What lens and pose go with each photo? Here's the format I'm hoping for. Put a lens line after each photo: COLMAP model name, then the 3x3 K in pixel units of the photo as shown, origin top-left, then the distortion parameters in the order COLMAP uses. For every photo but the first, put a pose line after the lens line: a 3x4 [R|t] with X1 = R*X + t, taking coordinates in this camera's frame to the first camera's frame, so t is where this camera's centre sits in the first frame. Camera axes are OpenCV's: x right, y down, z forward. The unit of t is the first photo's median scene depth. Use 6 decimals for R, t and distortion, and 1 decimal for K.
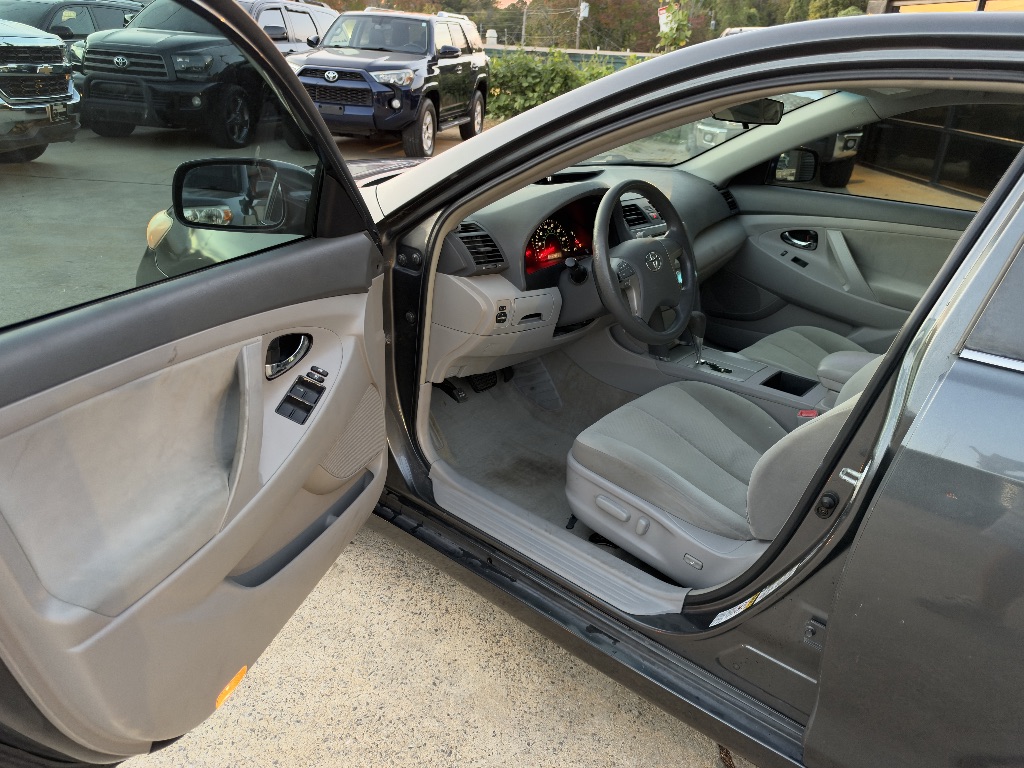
lens RADIAL K [[743.5, 0, 512.0], [0, 743.5, 384.0], [0, 0, 1]] dist [0.078095, -0.085378]
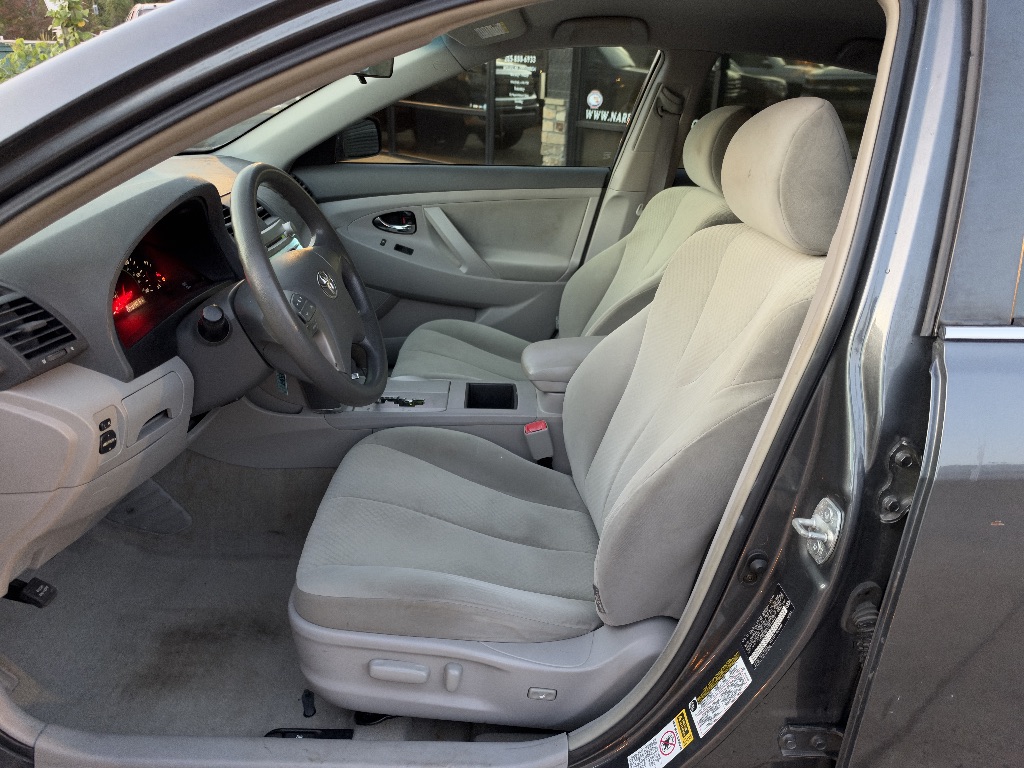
lens RADIAL K [[743.5, 0, 512.0], [0, 743.5, 384.0], [0, 0, 1]] dist [0.078095, -0.085378]
pose [[0.767094, -0.275126, 0.579545, -0.083778], [0.267513, 0.958264, 0.100831, -0.093935], [-0.583098, 0.077689, 0.808678, 0.346054]]
